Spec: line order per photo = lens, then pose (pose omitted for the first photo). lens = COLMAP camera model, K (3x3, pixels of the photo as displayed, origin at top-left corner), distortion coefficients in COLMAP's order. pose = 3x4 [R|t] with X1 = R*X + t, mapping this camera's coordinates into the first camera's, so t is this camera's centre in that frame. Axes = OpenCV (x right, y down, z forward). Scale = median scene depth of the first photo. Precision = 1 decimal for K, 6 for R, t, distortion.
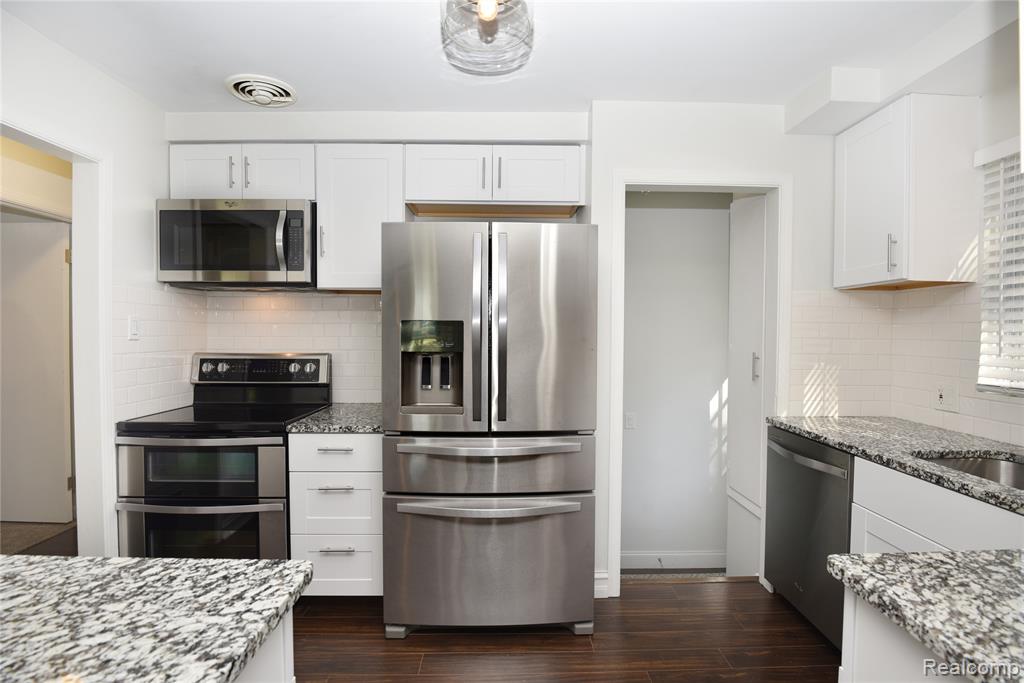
lens RADIAL K [[500.1, 0, 547.7], [0, 500.1, 343.2], [0, 0, 1]] dist [-0.029266, 0.000303]
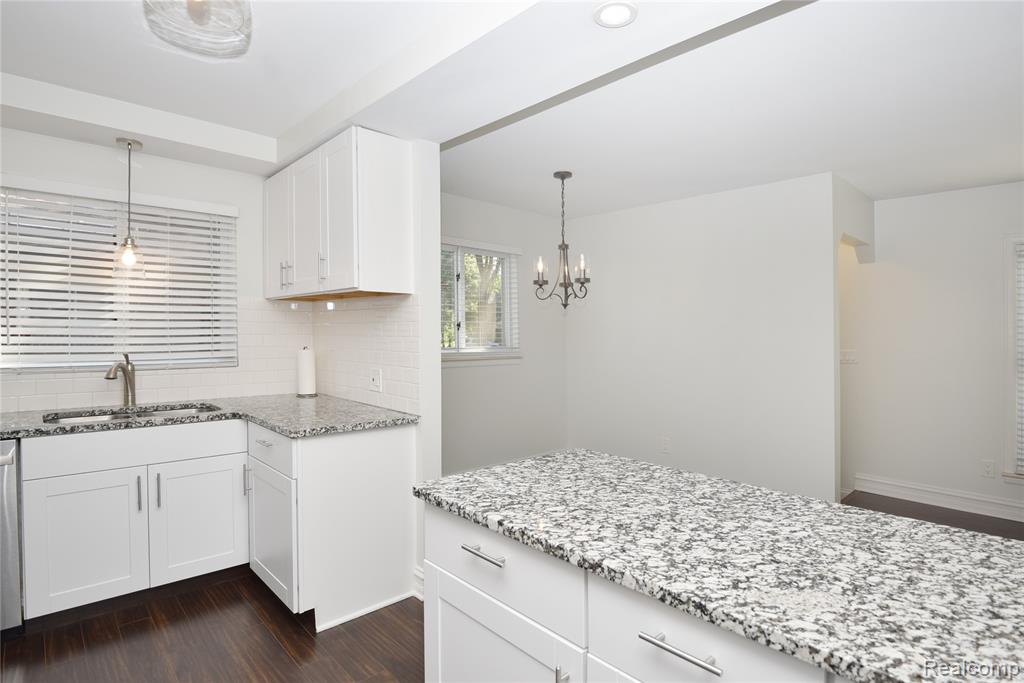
lens RADIAL K [[526.4, 0, 484.3], [0, 526.4, 334.9], [0, 0, 1]] dist [-0.028602, -0.001054]
pose [[-0.601946, -0.019037, 0.798310, -0.906889], [0.003692, 0.999639, 0.026622, -0.029936], [-0.798528, 0.018973, -0.601658, 0.856238]]
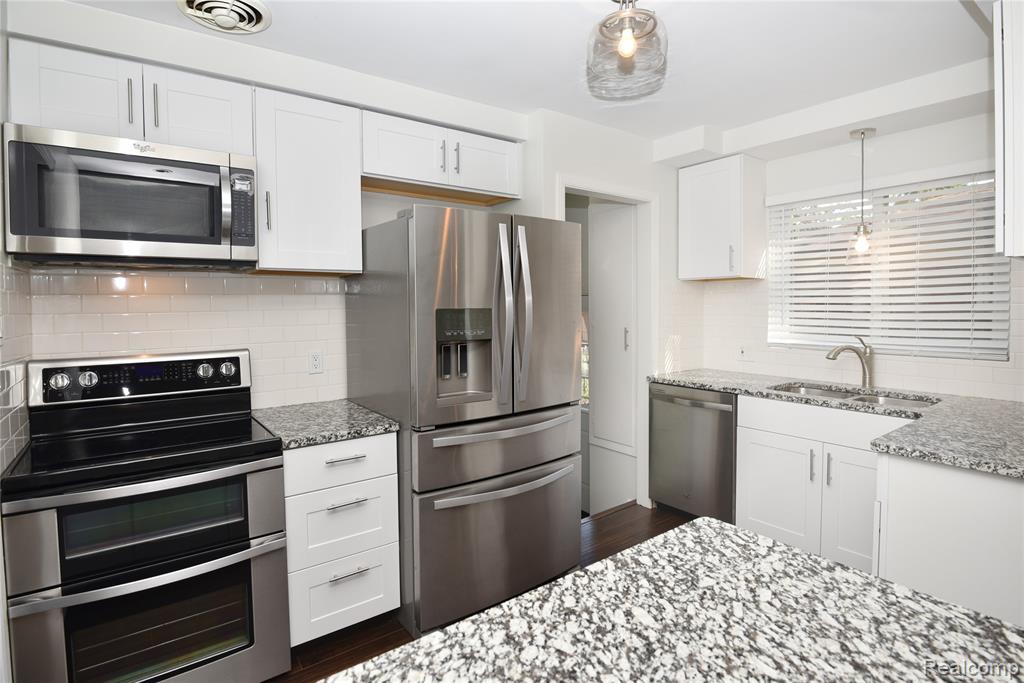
lens RADIAL K [[498.8, 0, 545.2], [0, 498.8, 324.3], [0, 0, 1]] dist [-0.022609, -0.001001]
pose [[0.815100, -0.034505, 0.578291, -0.718066], [0.025292, 0.999392, 0.023983, -0.036775], [-0.578768, -0.004922, 0.815478, 0.108480]]
